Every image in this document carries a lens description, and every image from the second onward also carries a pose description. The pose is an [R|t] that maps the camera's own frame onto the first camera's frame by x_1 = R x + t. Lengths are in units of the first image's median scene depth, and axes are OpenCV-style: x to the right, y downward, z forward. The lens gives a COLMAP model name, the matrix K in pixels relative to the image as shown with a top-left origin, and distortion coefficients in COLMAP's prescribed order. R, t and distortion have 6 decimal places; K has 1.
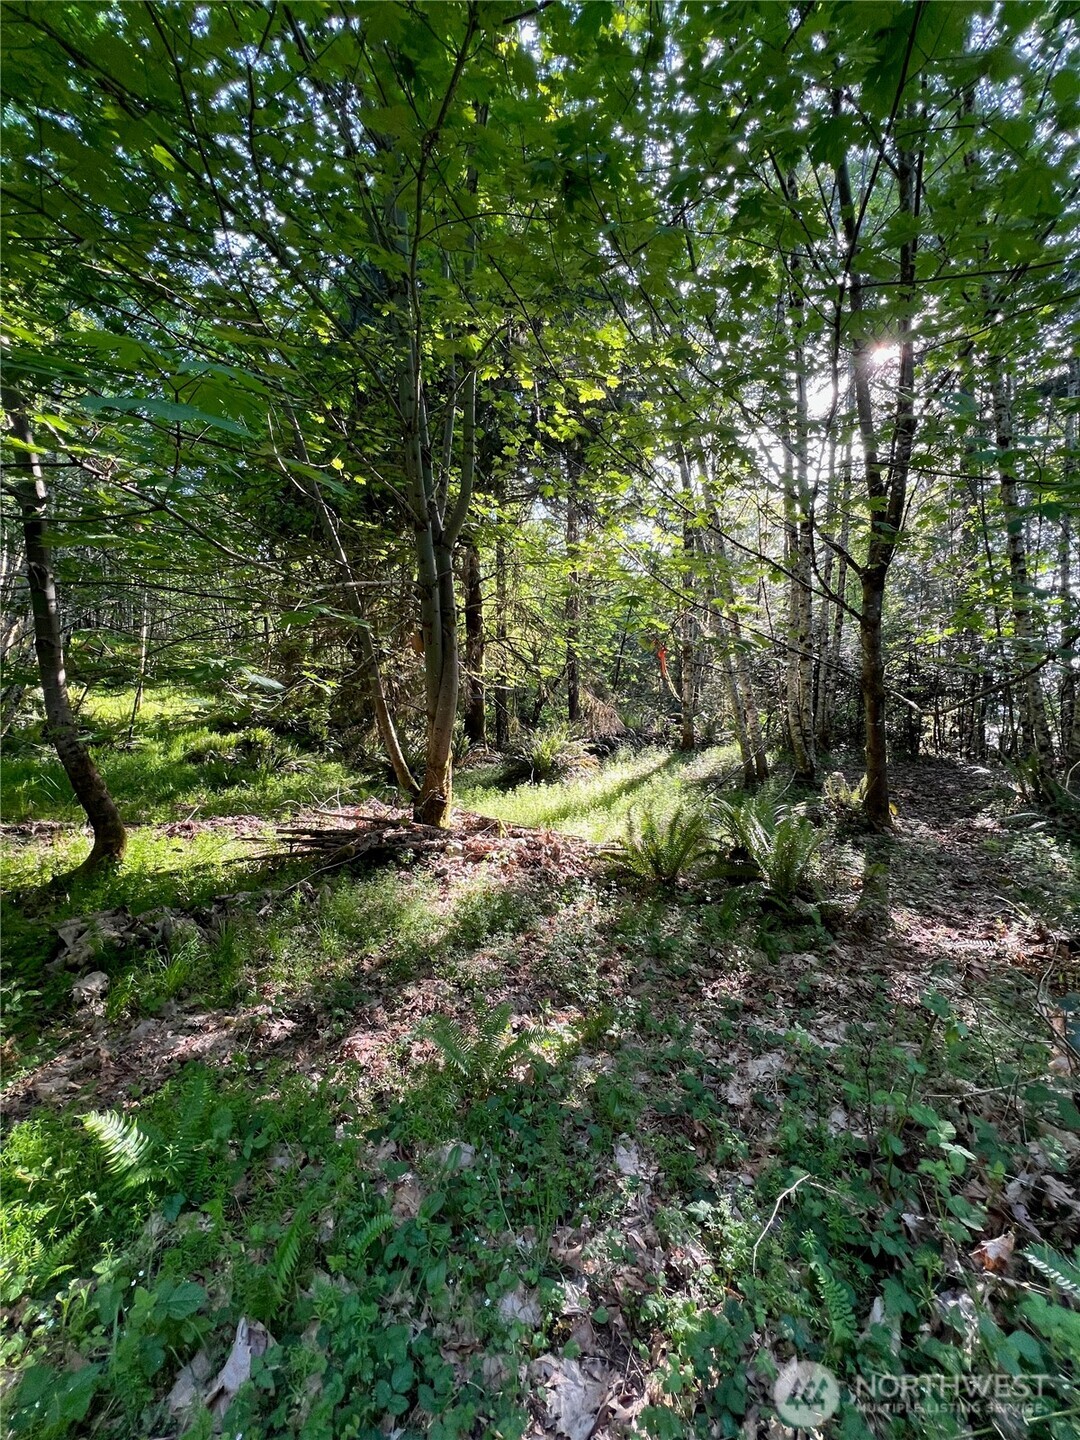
lens RADIAL K [[573.0, 0, 540.0], [0, 573.0, 720.0], [0, 0, 1]] dist [-0.003490, 0.000009]
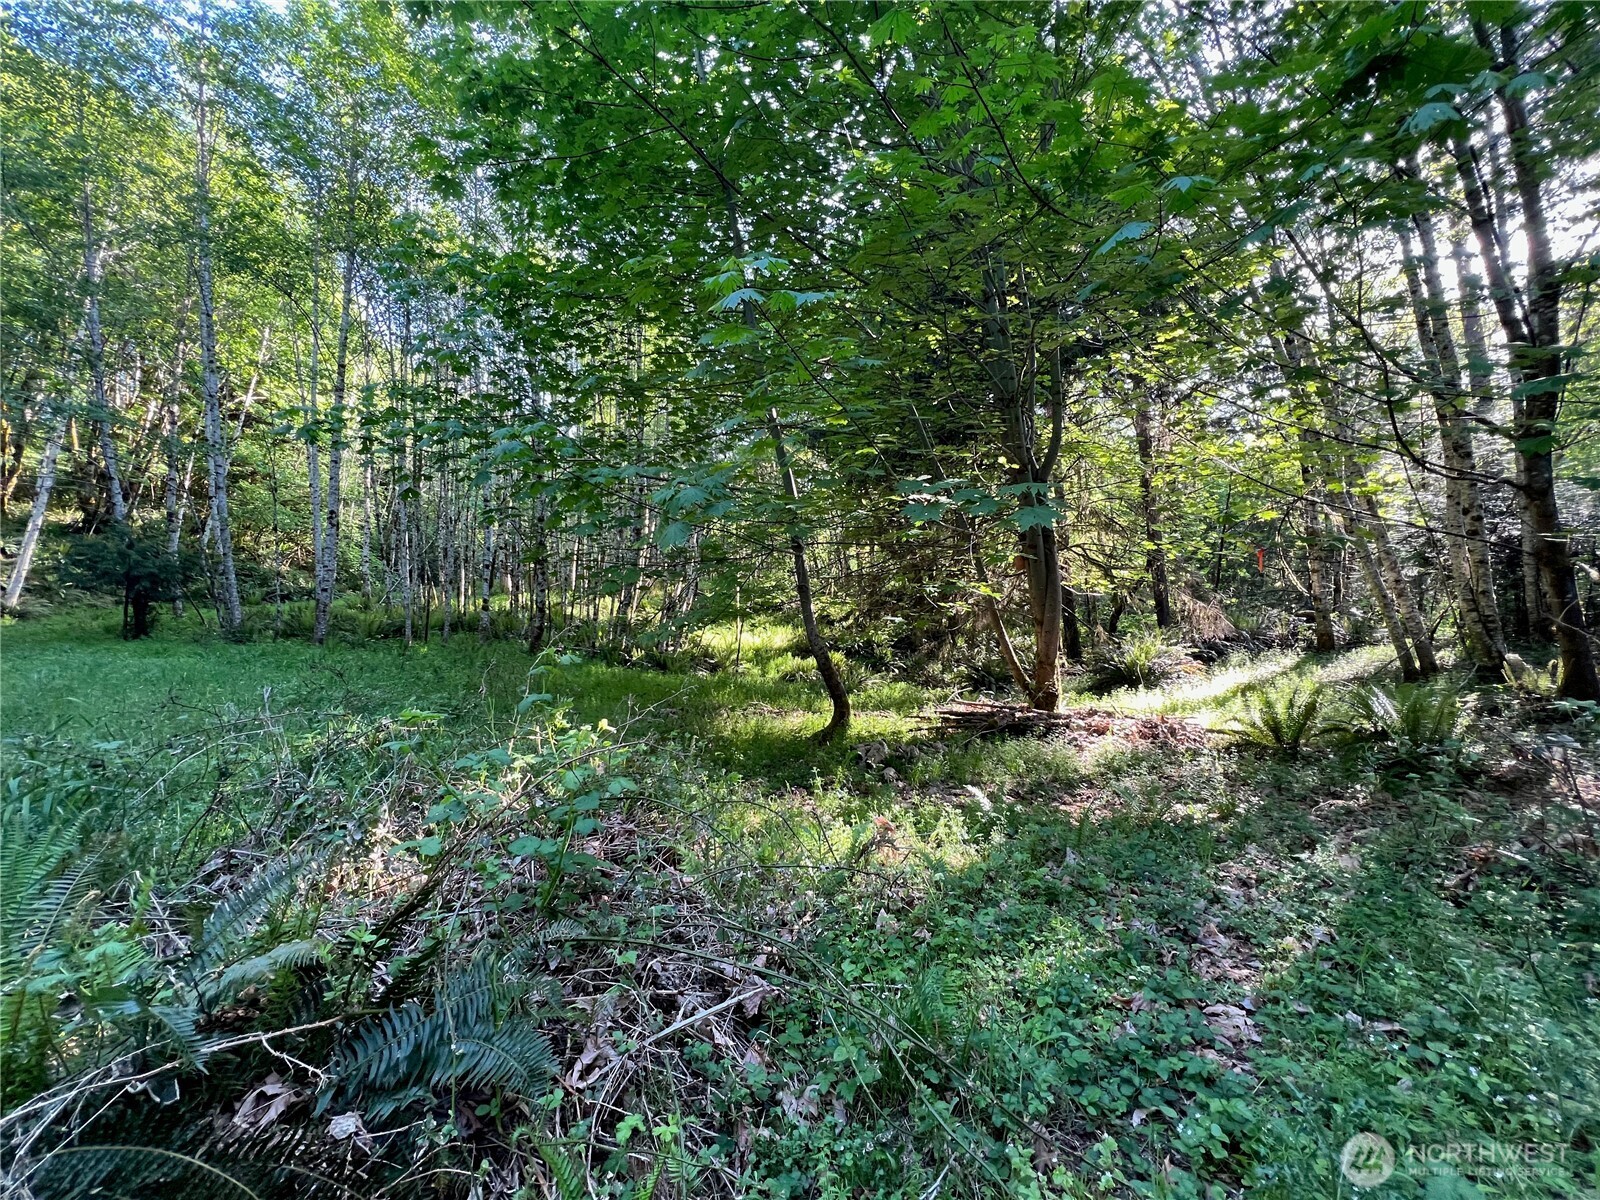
lens RADIAL K [[636.7, 0, 799.0], [0, 636.7, 599.3], [0, 0, 1]] dist [-0.003490, 0.000009]
pose [[0.896904, -0.076192, -0.435613, -0.073489], [0.046116, 0.995790, -0.079221, 0.036943], [0.439815, 0.050965, 0.896641, -0.528477]]
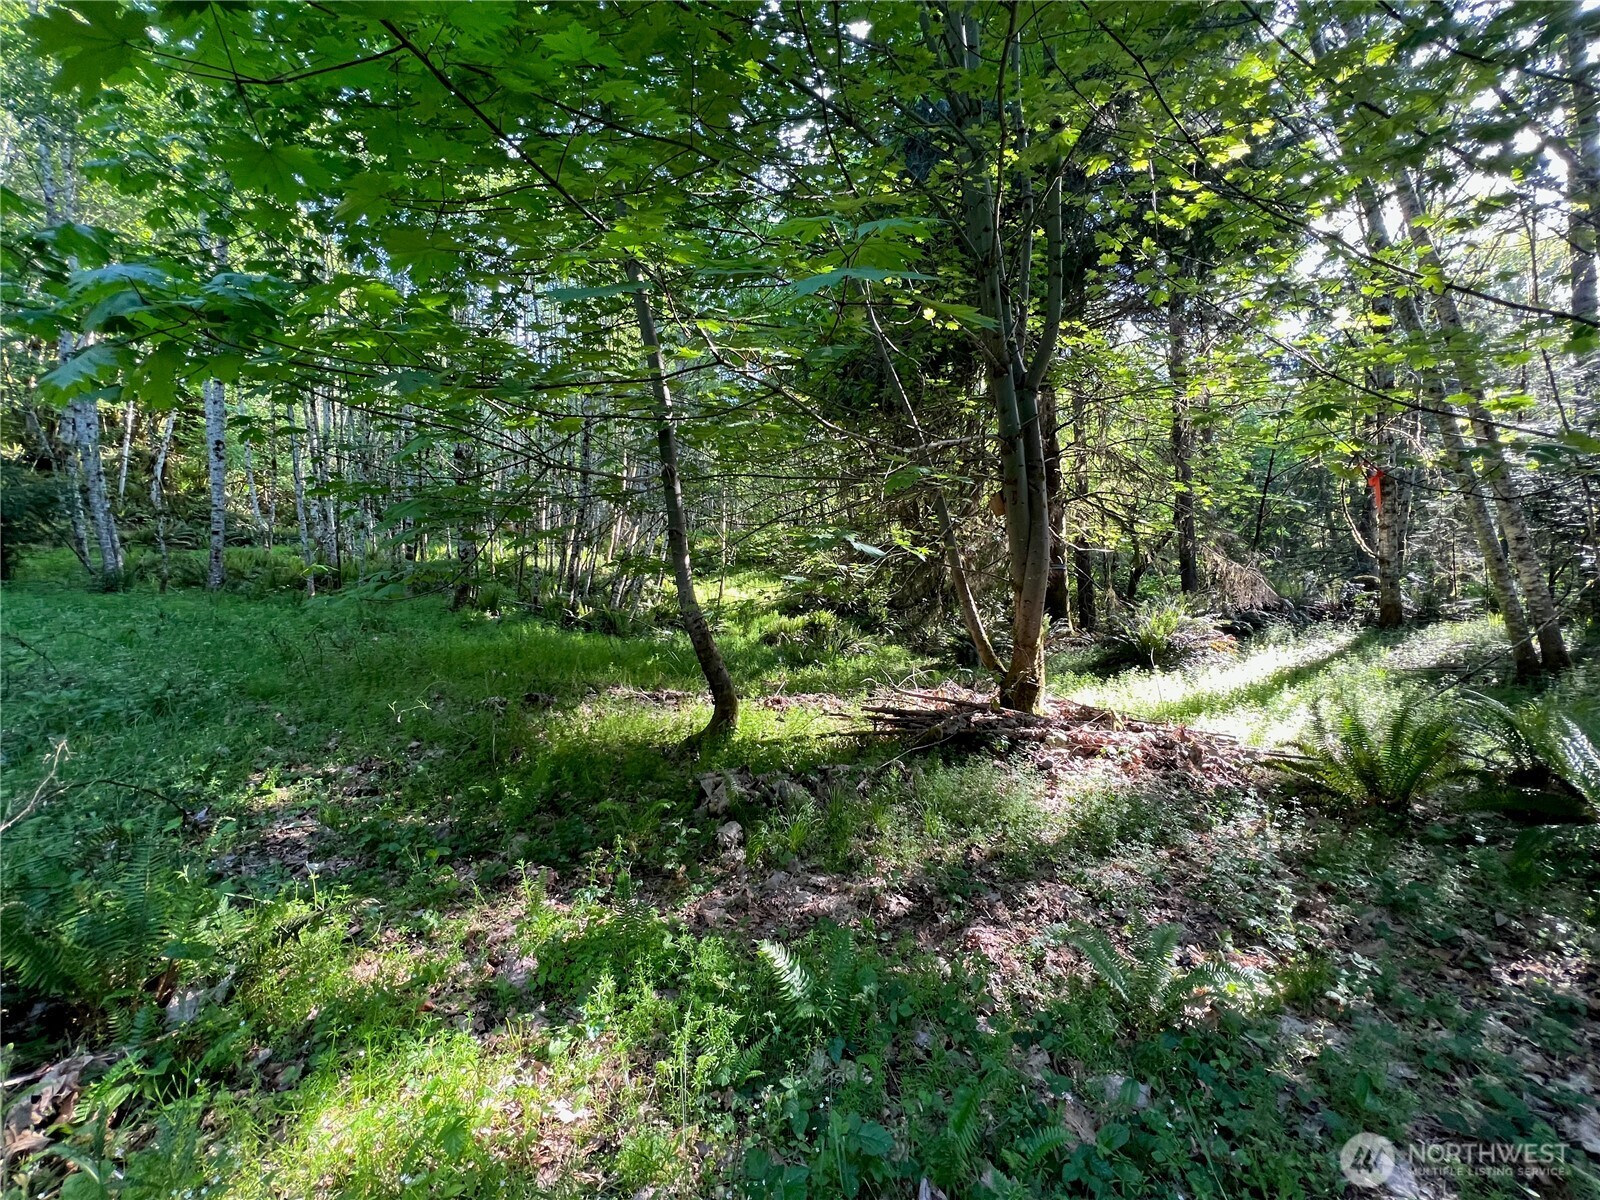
lens RADIAL K [[636.7, 0, 799.0], [0, 636.7, 599.3], [0, 0, 1]] dist [-0.003490, 0.000009]
pose [[0.885118, -0.028783, -0.464475, -0.045348], [0.027982, 0.999571, -0.008619, 0.014736], [0.464524, -0.005369, 0.885544, -0.015175]]
